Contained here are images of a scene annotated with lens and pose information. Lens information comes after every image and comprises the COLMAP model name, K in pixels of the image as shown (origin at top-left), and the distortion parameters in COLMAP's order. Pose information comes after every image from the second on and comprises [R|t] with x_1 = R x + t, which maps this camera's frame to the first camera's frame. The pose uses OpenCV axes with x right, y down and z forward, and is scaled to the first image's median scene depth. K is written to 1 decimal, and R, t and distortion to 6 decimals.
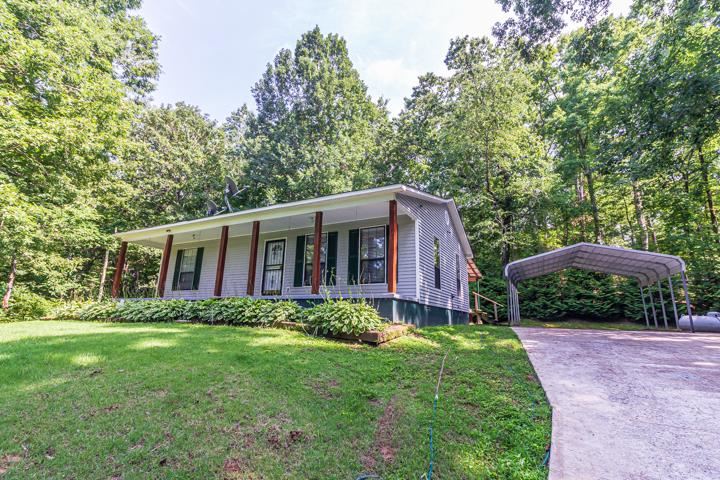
lens RADIAL K [[338.3, 0, 360.3], [0, 338.3, 243.4], [0, 0, 1]] dist [-0.000997, 0.000021]
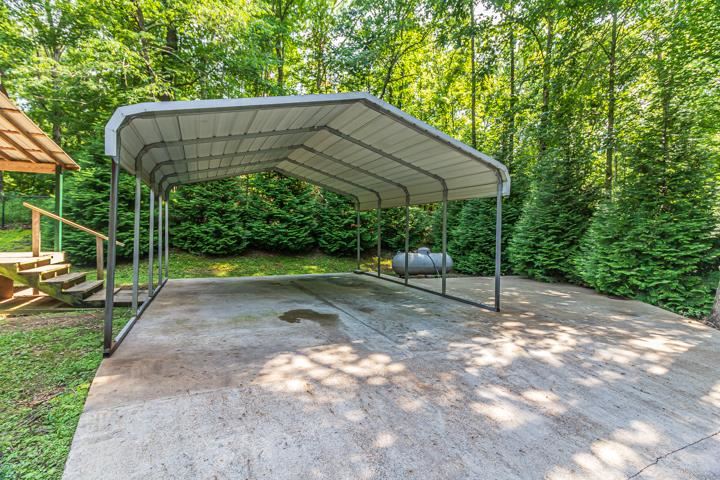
lens RADIAL K [[338.3, 0, 360.0], [0, 338.3, 238.7], [0, 0, 1]] dist [-0.000997, 0.000021]
pose [[0.597920, -0.030274, 0.800984, 0.234946], [-0.179181, 0.968951, 0.170377, 0.054734], [-0.781272, -0.245393, 0.573930, 0.488352]]
